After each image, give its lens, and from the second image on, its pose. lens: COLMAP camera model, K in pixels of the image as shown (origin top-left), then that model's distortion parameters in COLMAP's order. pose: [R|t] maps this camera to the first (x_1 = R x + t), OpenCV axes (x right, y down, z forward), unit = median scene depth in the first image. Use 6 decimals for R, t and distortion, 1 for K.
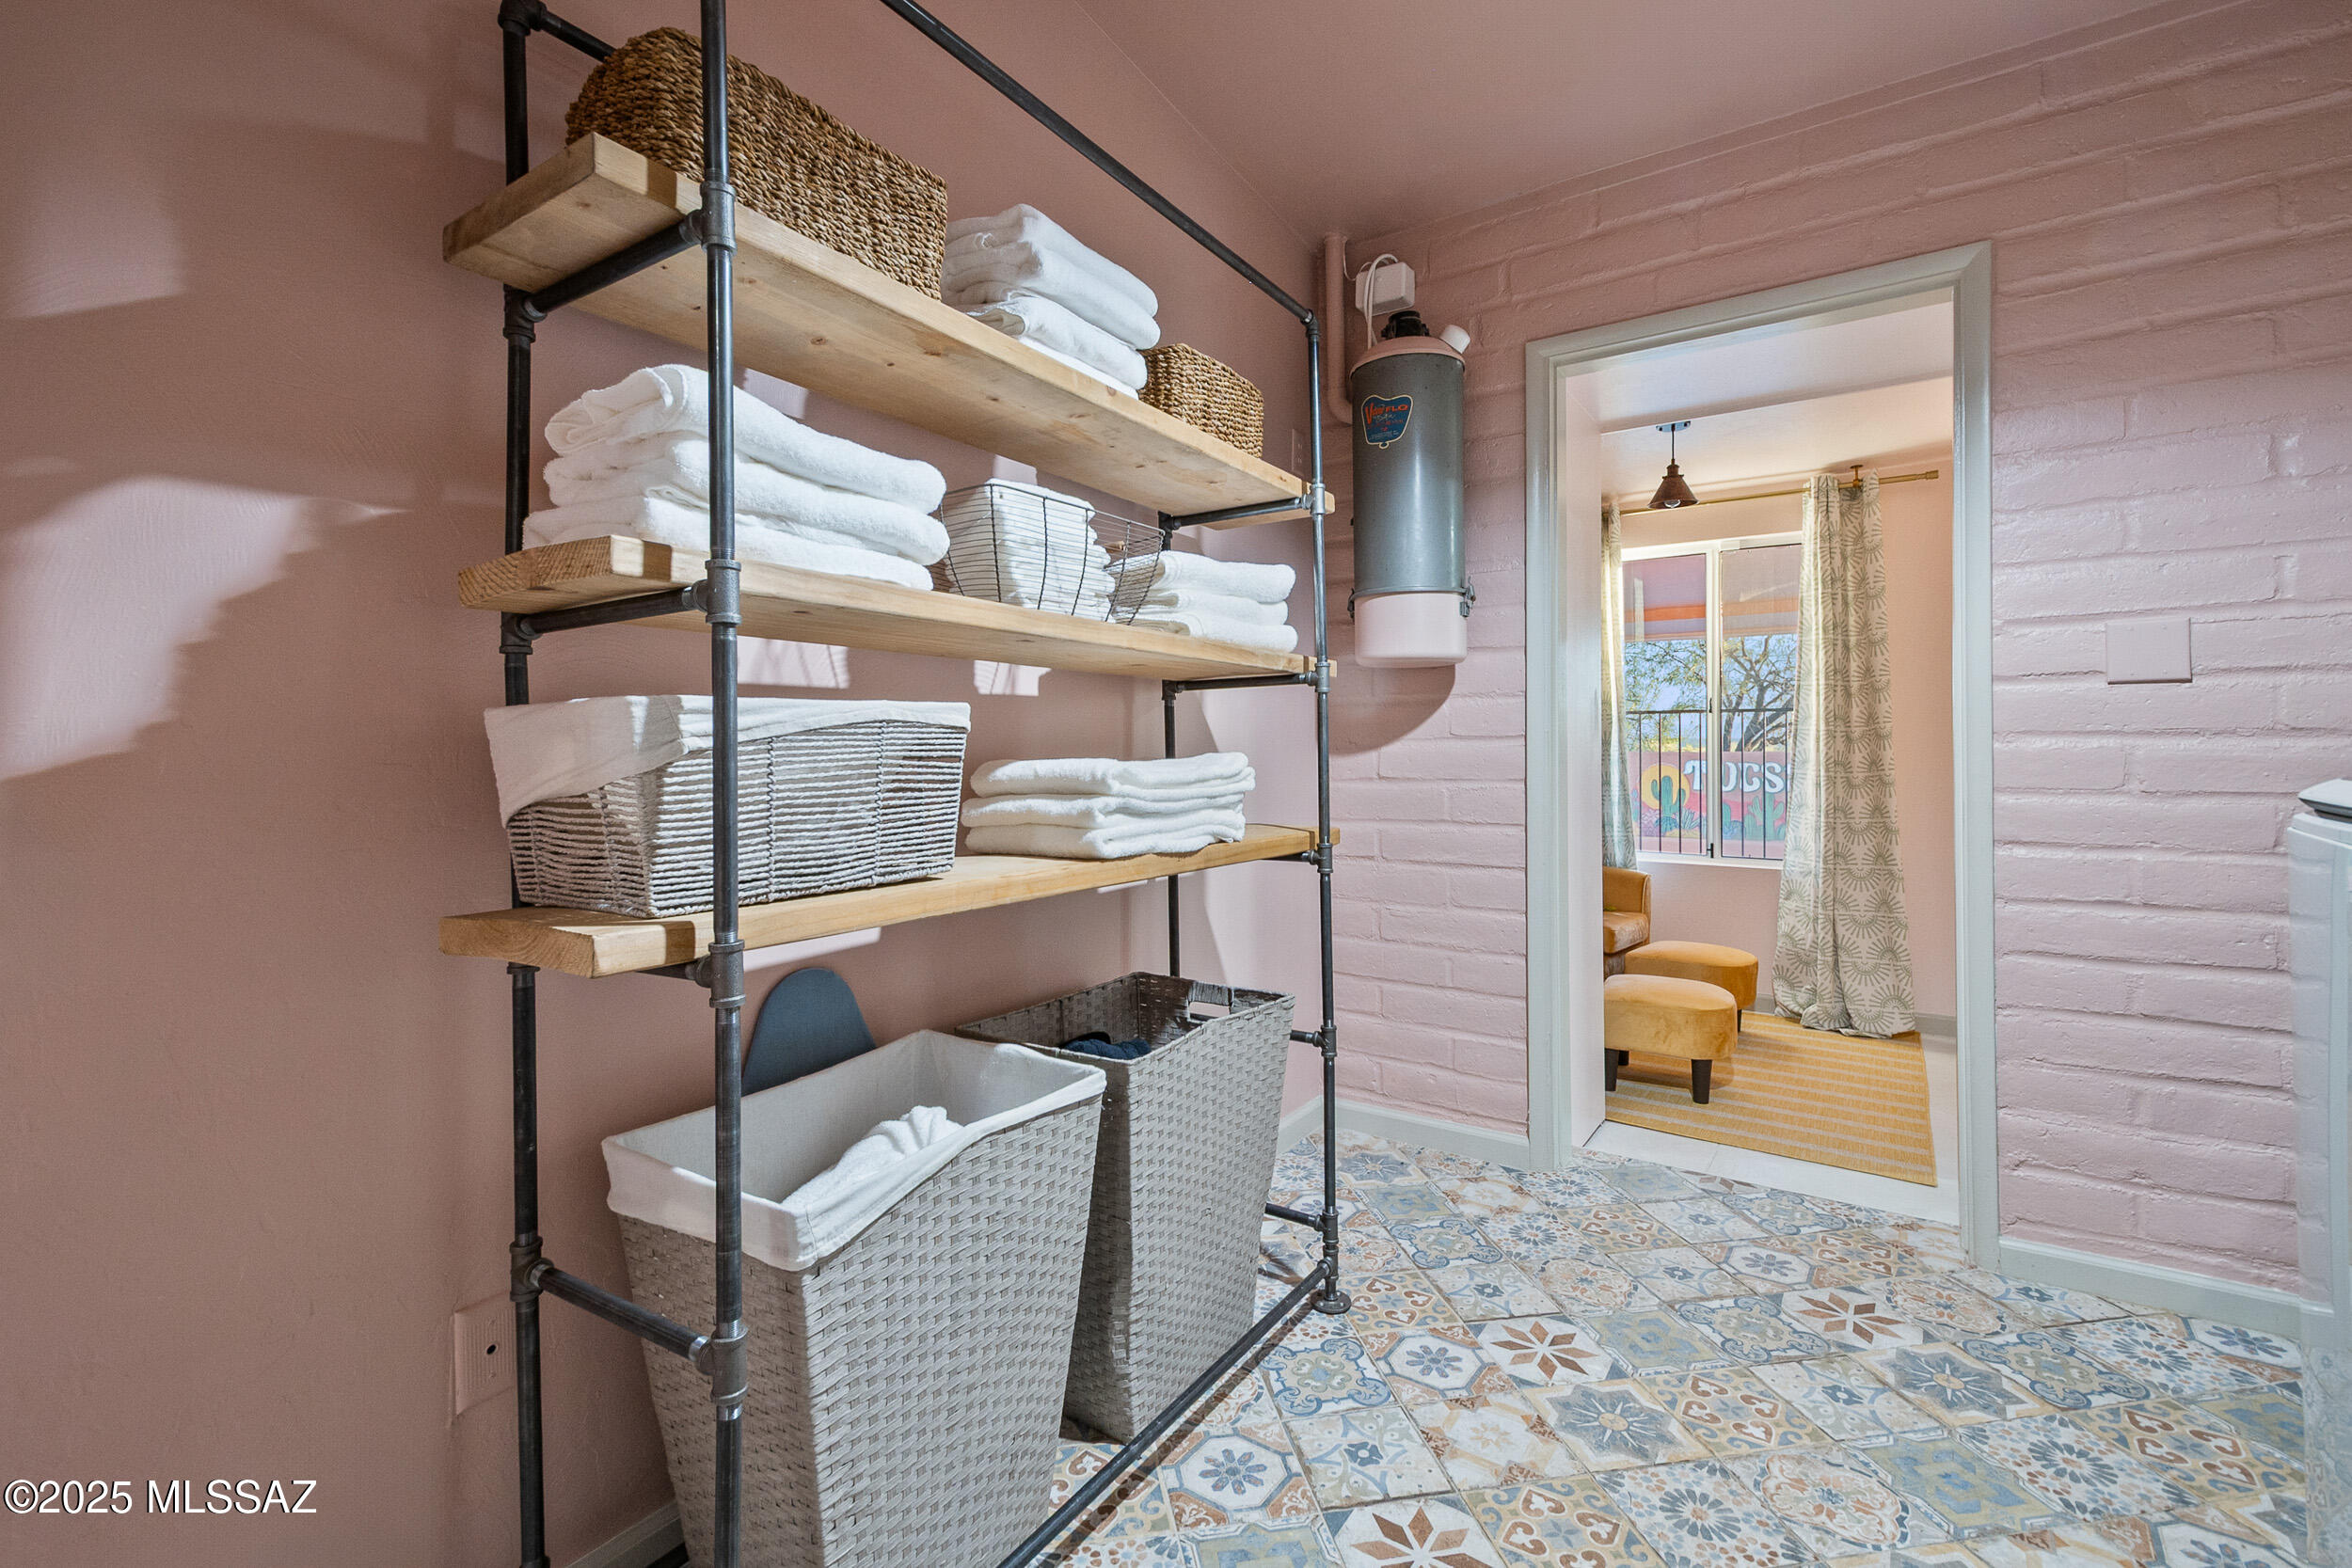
lens RADIAL K [[1048.7, 0, 1170.2], [0, 1048.7, 750.3], [0, 0, 1]] dist [0.016696, -0.003151]
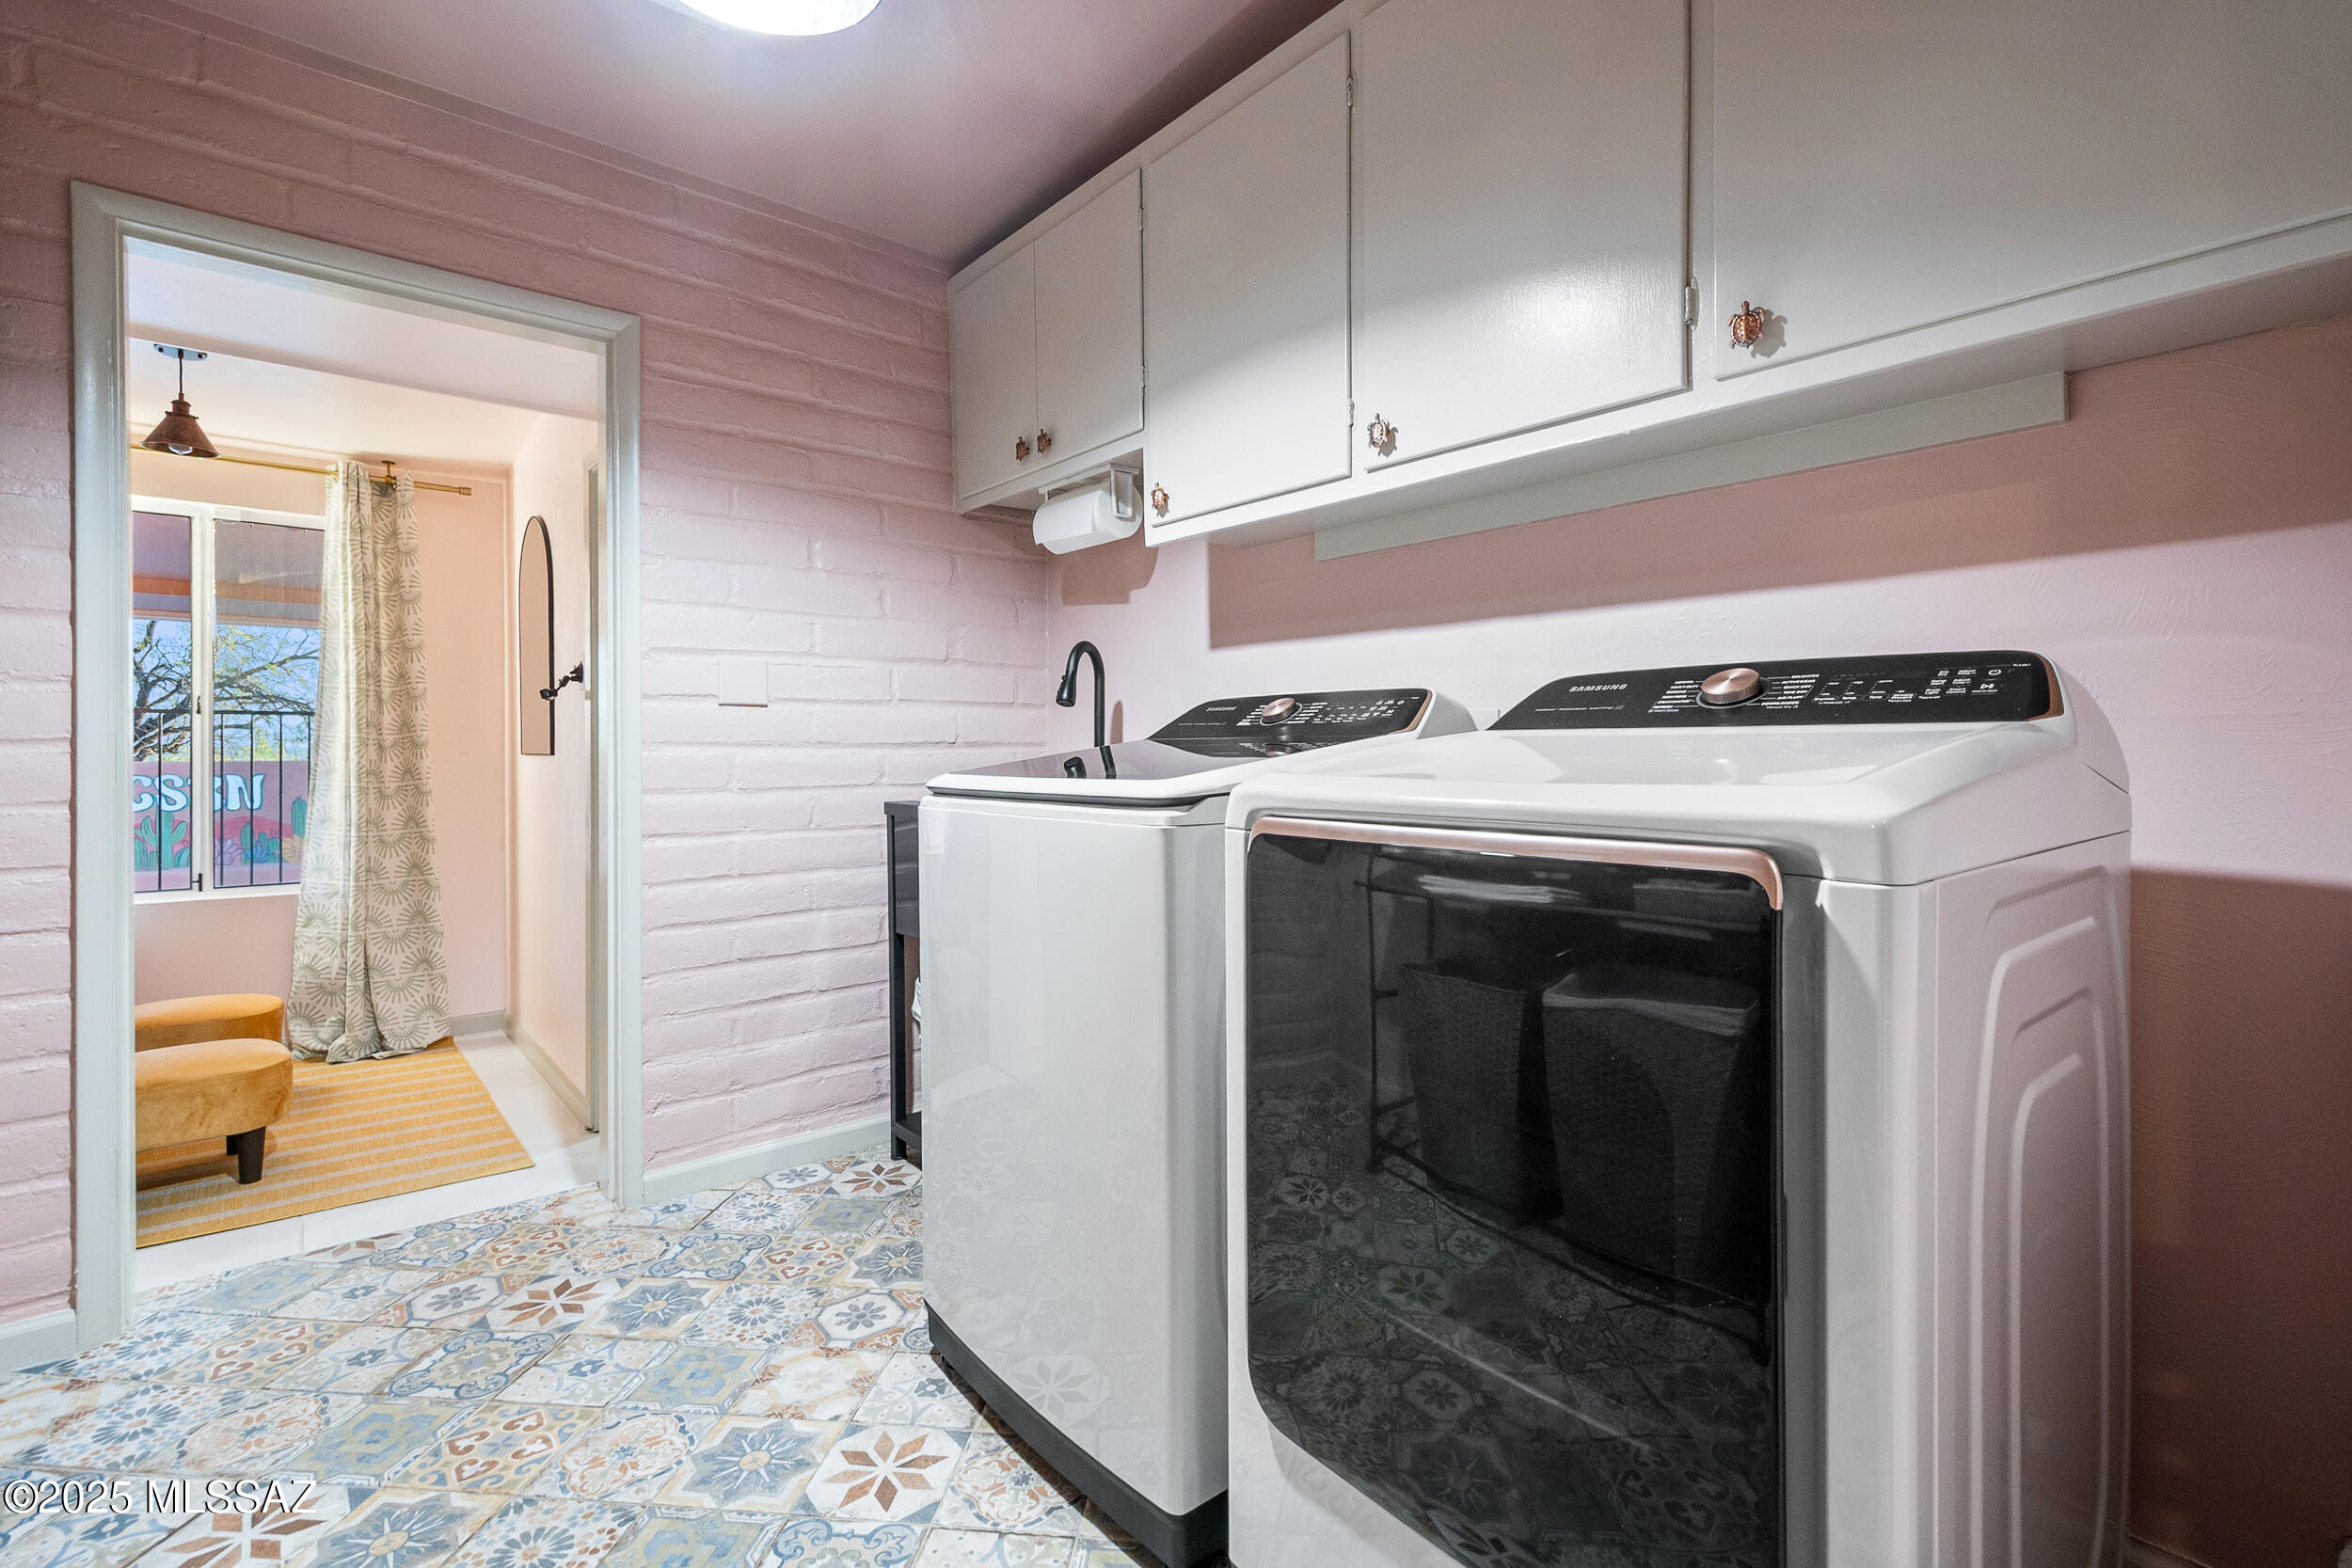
lens RADIAL K [[1048.7, 0, 1174.4], [0, 1048.7, 761.9], [0, 0, 1]] dist [0.016696, -0.003151]
pose [[0.286406, -0.005333, 0.958094, -0.166456], [0.003078, 0.999984, 0.004646, 0.001213], [-0.958103, 0.001618, 0.286418, 0.110244]]
